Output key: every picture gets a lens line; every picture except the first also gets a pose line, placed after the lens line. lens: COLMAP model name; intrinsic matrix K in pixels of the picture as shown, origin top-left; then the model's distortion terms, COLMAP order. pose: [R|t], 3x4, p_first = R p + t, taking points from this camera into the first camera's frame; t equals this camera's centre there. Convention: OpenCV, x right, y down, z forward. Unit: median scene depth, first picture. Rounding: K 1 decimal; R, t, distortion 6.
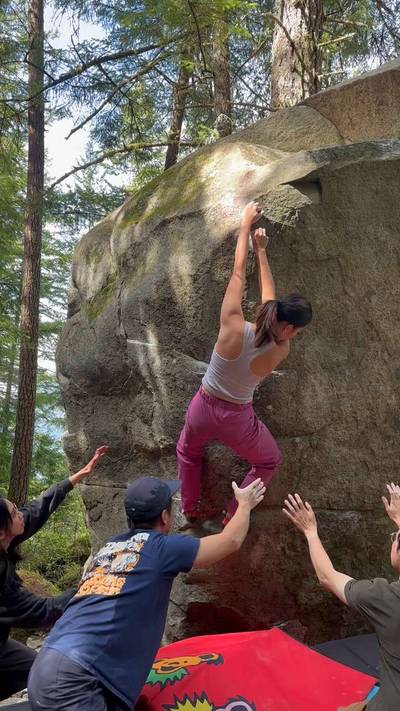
lens RADIAL K [[590.4, 0, 200.0], [0, 590.4, 355.5], [0, 0, 1]] dist [0.193225, -0.316235]
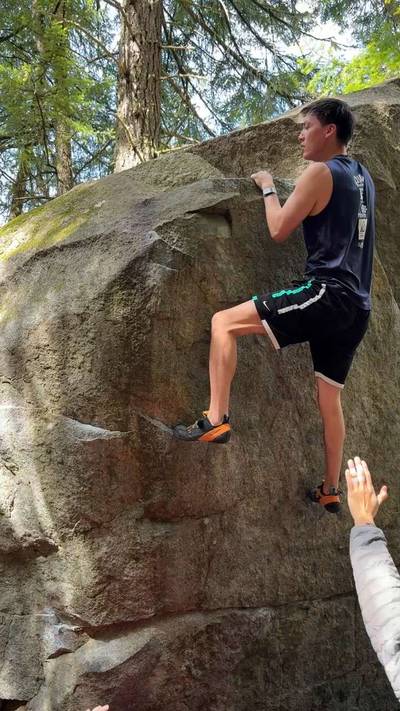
lens RADIAL K [[590.4, 0, 200.0], [0, 590.4, 355.5], [0, 0, 1]] dist [0.193225, -0.316235]
pose [[0.965714, 0.013854, 0.259238, -0.057283], [0.025067, 0.988933, -0.146229, 0.036646], [-0.258395, 0.147713, 0.954679, 0.186713]]
